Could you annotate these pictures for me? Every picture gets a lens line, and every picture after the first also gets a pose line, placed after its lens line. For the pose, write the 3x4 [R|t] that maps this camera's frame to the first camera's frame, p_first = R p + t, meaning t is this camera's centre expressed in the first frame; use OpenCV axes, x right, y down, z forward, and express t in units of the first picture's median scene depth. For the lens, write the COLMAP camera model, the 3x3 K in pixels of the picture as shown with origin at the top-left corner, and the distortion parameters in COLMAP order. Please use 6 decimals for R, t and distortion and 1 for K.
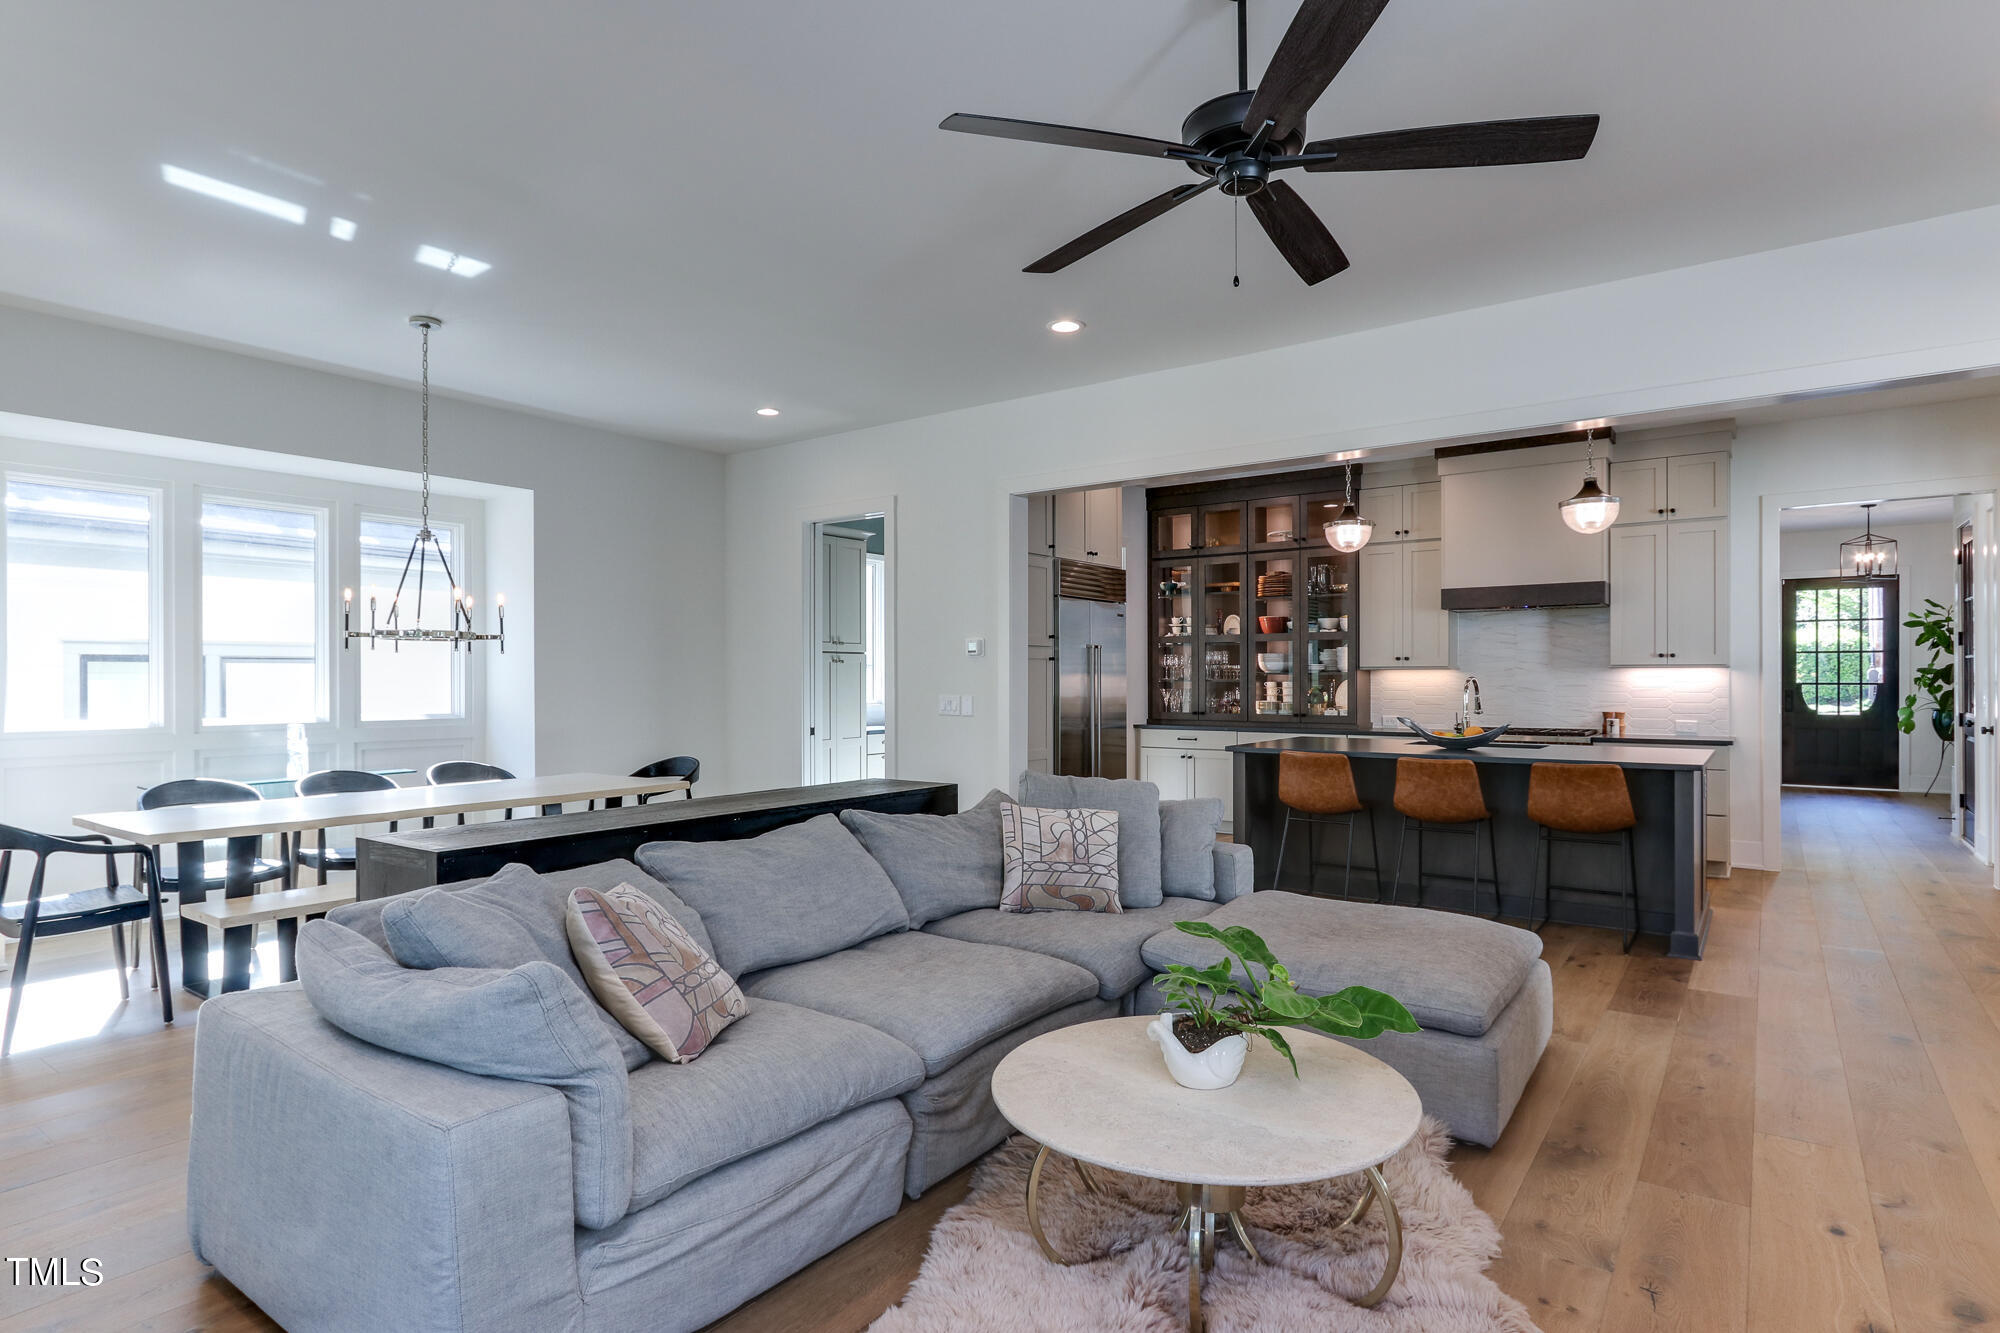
lens RADIAL K [[1066.8, 0, 936.1], [0, 1066.8, 672.8], [0, 0, 1]] dist [-0.000877, -0.000044]
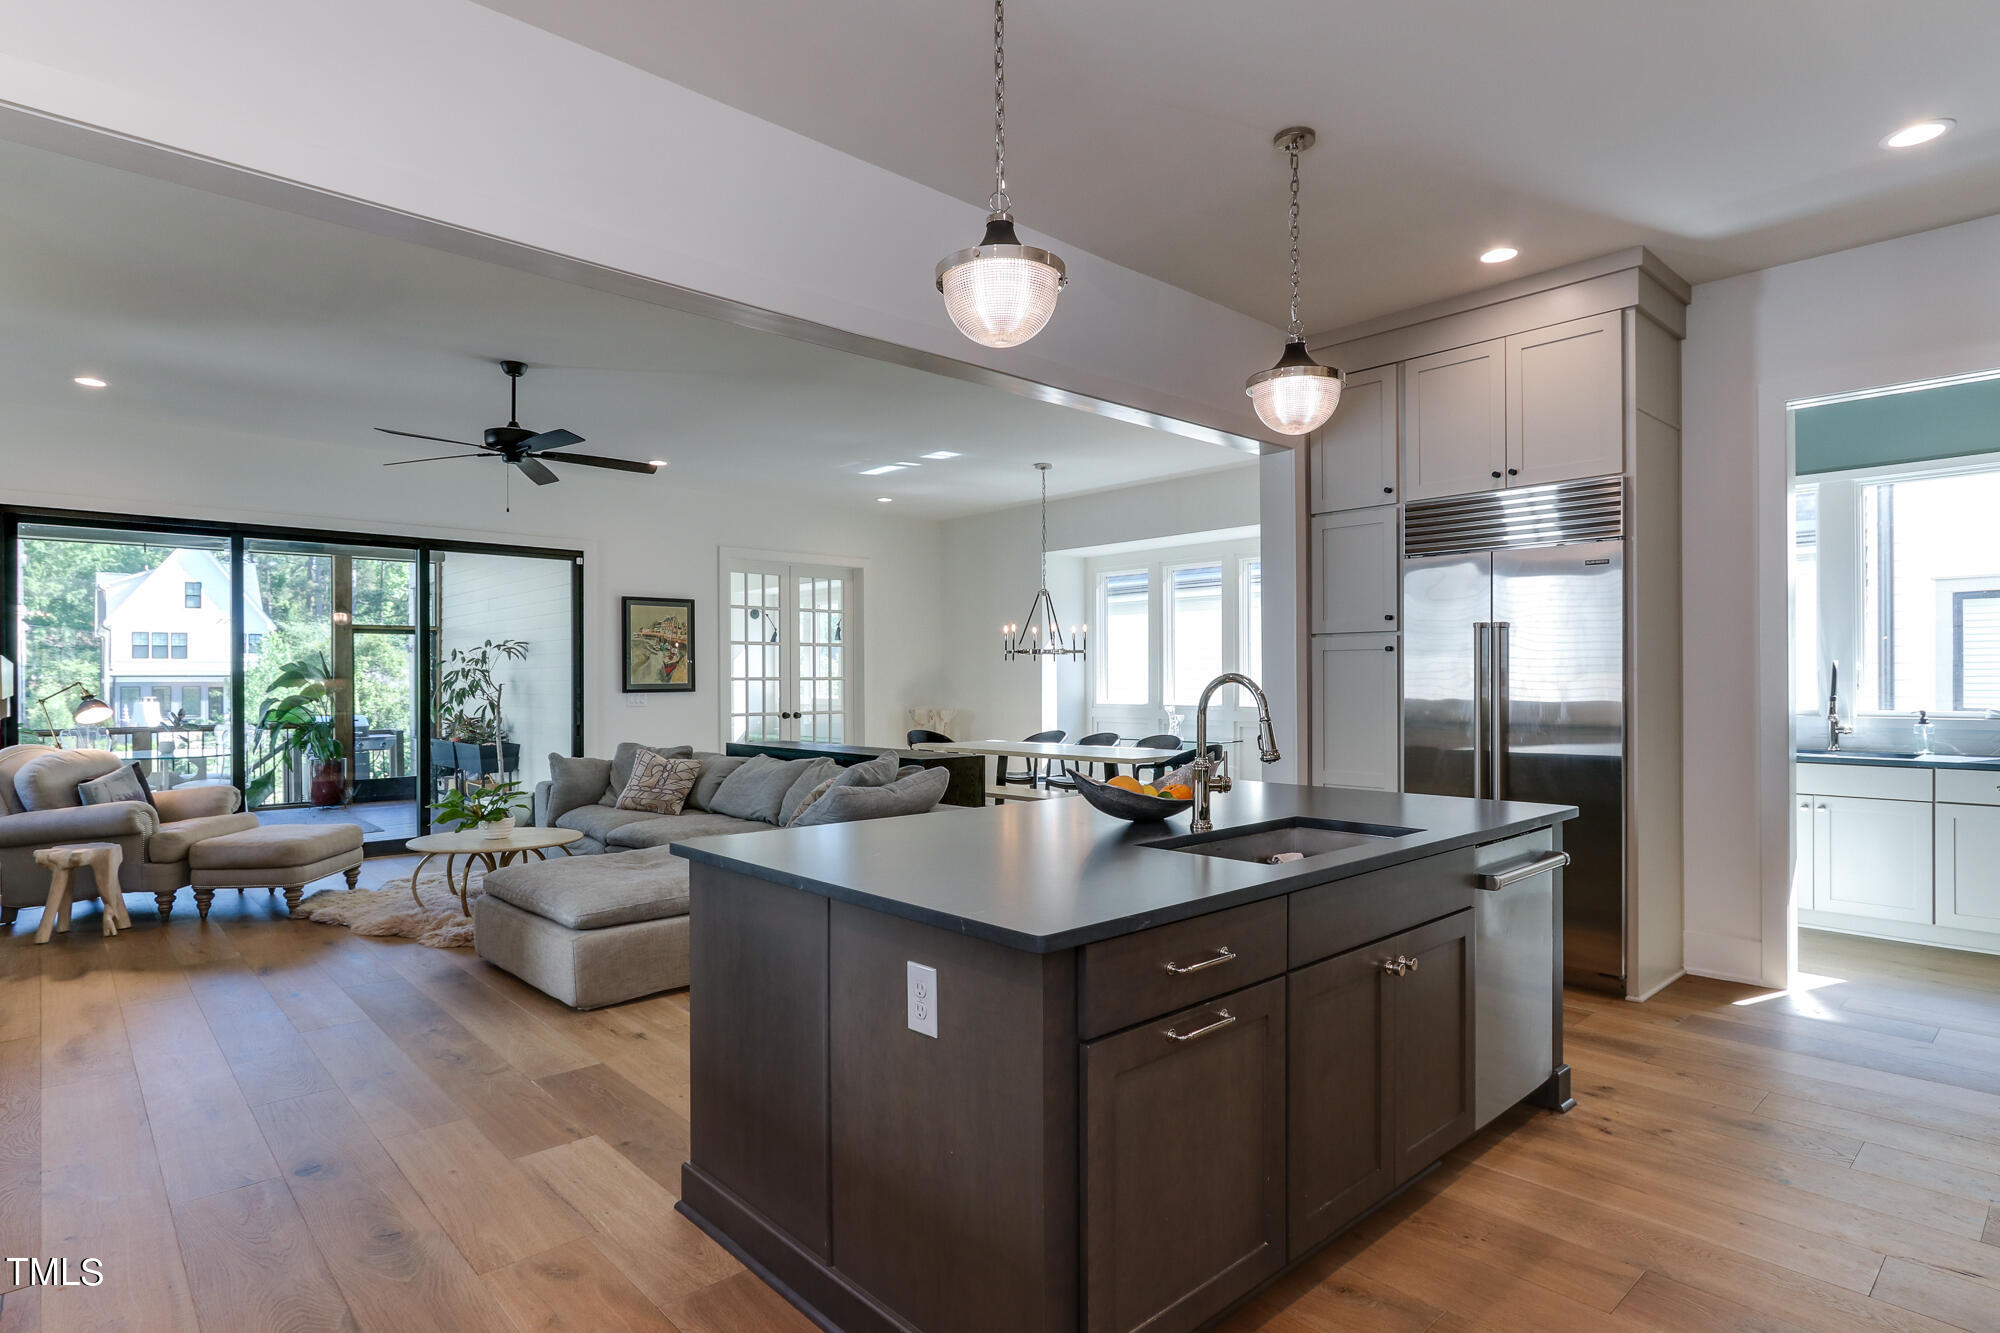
lens RADIAL K [[1076.1, 0, 986.0], [0, 1076.1, 670.0], [0, 0, 1]] dist [-0.016709, -0.000515]
pose [[-0.168050, -0.004971, -0.985766, 1.032521], [0.001152, 0.999986, -0.005239, 0.004295], [0.985778, -0.002016, -0.168042, 1.049695]]
